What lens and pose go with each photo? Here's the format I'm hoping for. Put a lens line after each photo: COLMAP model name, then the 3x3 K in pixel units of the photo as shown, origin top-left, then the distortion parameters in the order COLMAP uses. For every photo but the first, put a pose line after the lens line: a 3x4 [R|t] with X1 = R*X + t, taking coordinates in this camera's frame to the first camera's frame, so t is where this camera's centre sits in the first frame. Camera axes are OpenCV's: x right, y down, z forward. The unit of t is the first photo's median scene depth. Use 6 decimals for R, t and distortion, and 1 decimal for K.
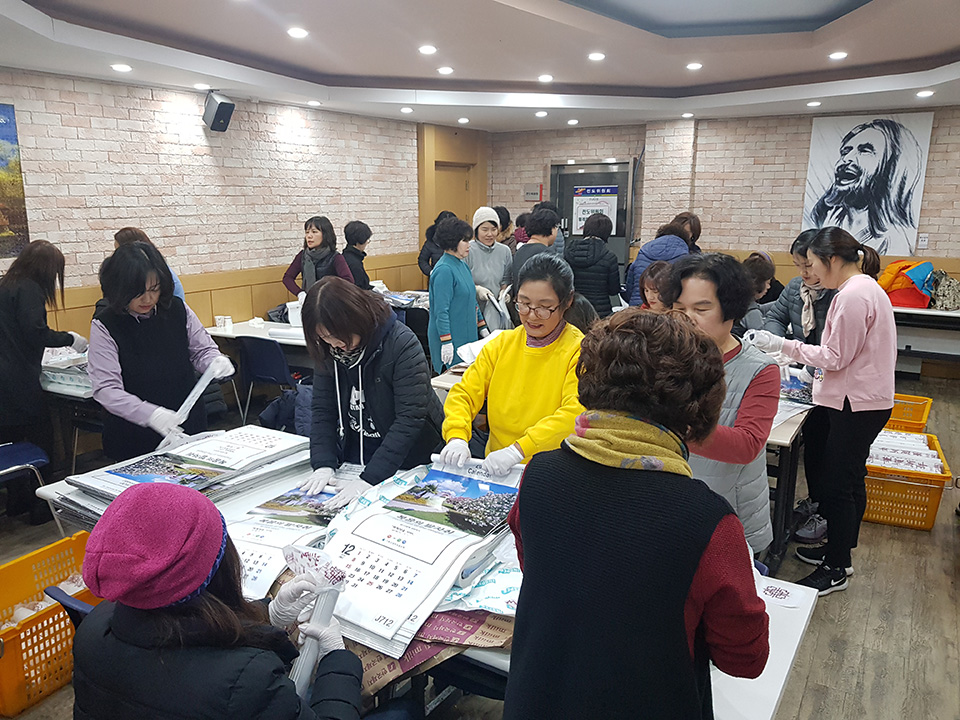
lens RADIAL K [[783.1, 0, 480.0], [0, 783.1, 360.0], [0, 0, 1]] dist [0.027736, -0.015764]
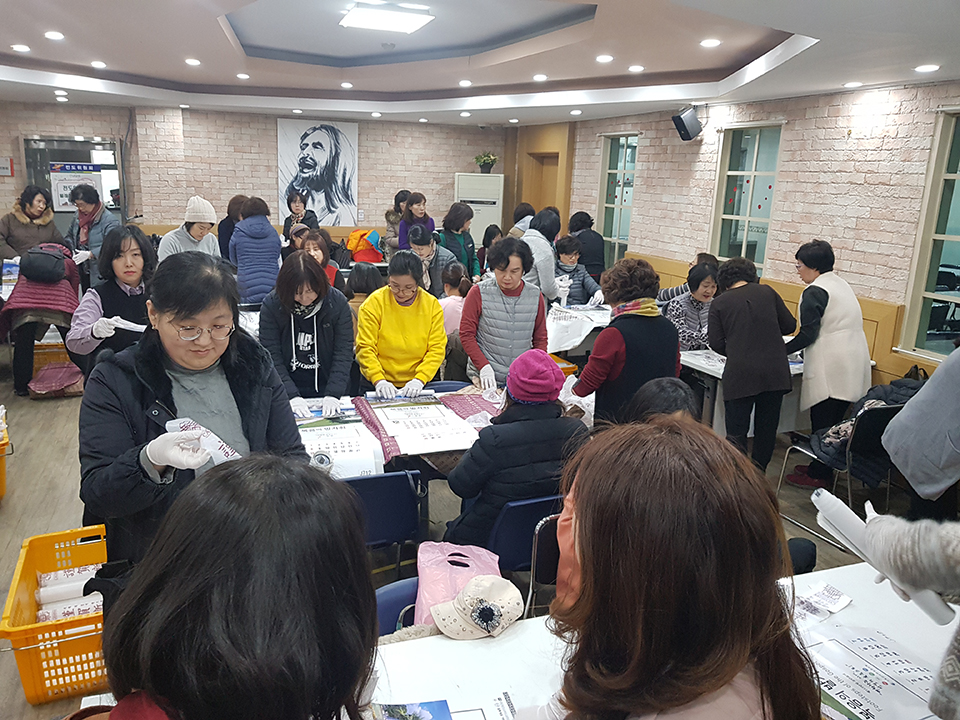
lens RADIAL K [[783.1, 0, 480.0], [0, 783.1, 360.0], [0, 0, 1]] dist [0.027736, -0.015764]
pose [[0.632571, -0.154680, 0.758899, -0.395307], [0.125264, 0.987386, 0.096838, -0.005156], [-0.764305, 0.033806, 0.643968, -0.050892]]
